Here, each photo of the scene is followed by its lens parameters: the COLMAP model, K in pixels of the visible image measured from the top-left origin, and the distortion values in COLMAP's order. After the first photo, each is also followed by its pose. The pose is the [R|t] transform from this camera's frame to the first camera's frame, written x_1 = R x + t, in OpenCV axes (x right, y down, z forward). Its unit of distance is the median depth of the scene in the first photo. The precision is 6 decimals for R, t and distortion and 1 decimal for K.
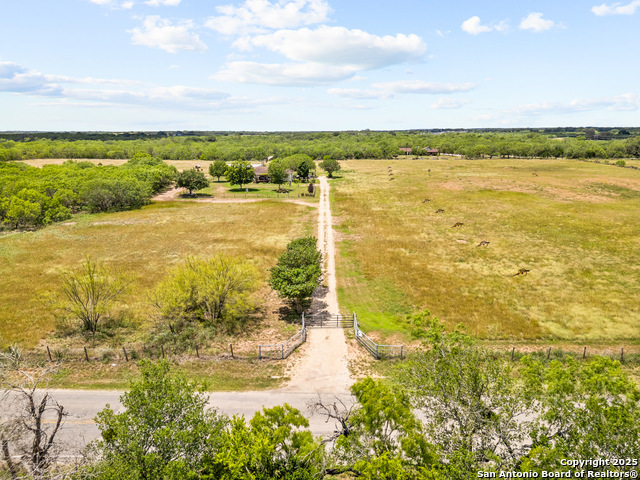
lens RADIAL K [[445.4, 0, 320.0], [0, 445.4, 240.0], [0, 0, 1]] dist [0.072389, -0.067211]
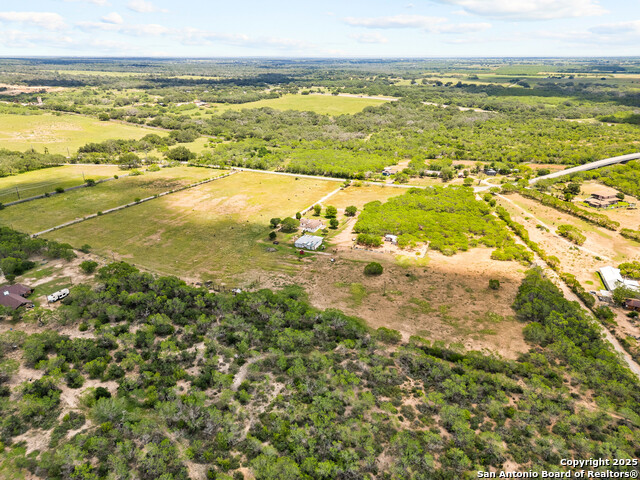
lens RADIAL K [[445.4, 0, 320.0], [0, 445.4, 240.0], [0, 0, 1]] dist [0.072389, -0.067211]
pose [[-0.913956, -0.158190, 0.373712, -1.057789], [0.089741, 0.819313, 0.566280, -1.410001], [-0.395767, 0.551092, -0.734620, 2.887419]]
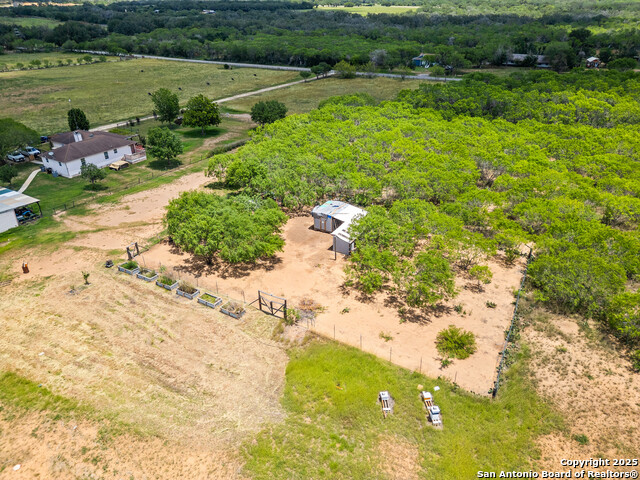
lens RADIAL K [[445.4, 0, 320.0], [0, 445.4, 240.0], [0, 0, 1]] dist [0.072389, -0.067211]
pose [[-0.849334, -0.247977, 0.465982, -0.770384], [0.128821, 0.758715, 0.638558, -0.453706], [-0.511895, 0.602378, -0.612458, 1.480447]]
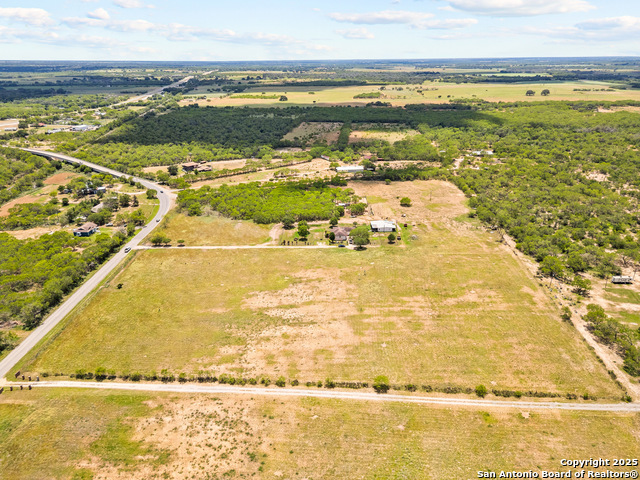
lens RADIAL K [[445.4, 0, 320.0], [0, 445.4, 240.0], [0, 0, 1]] dist [0.072389, -0.067211]
pose [[-0.016910, 0.364531, -0.931038, 1.871993], [-0.223589, 0.906211, 0.358872, -0.878164], [0.974537, 0.214238, 0.066181, 0.911876]]
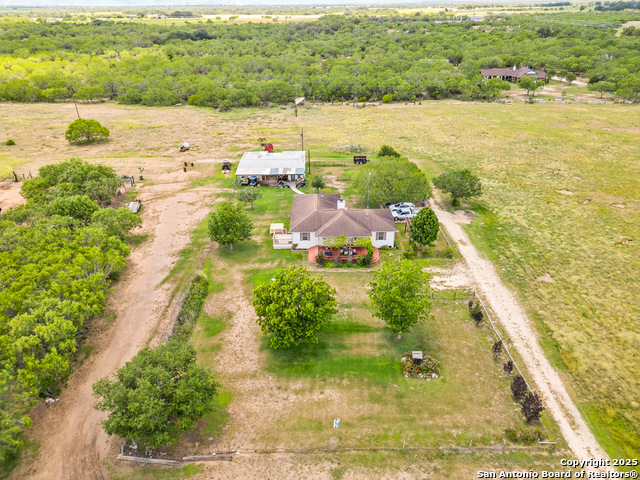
lens RADIAL K [[445.4, 0, 320.0], [0, 445.4, 240.0], [0, 0, 1]] dist [0.072389, -0.067211]
pose [[0.999922, -0.011538, -0.004859, -0.151514], [0.012376, 0.969669, 0.244109, -0.280655], [0.001895, -0.244150, 0.969736, 0.643529]]
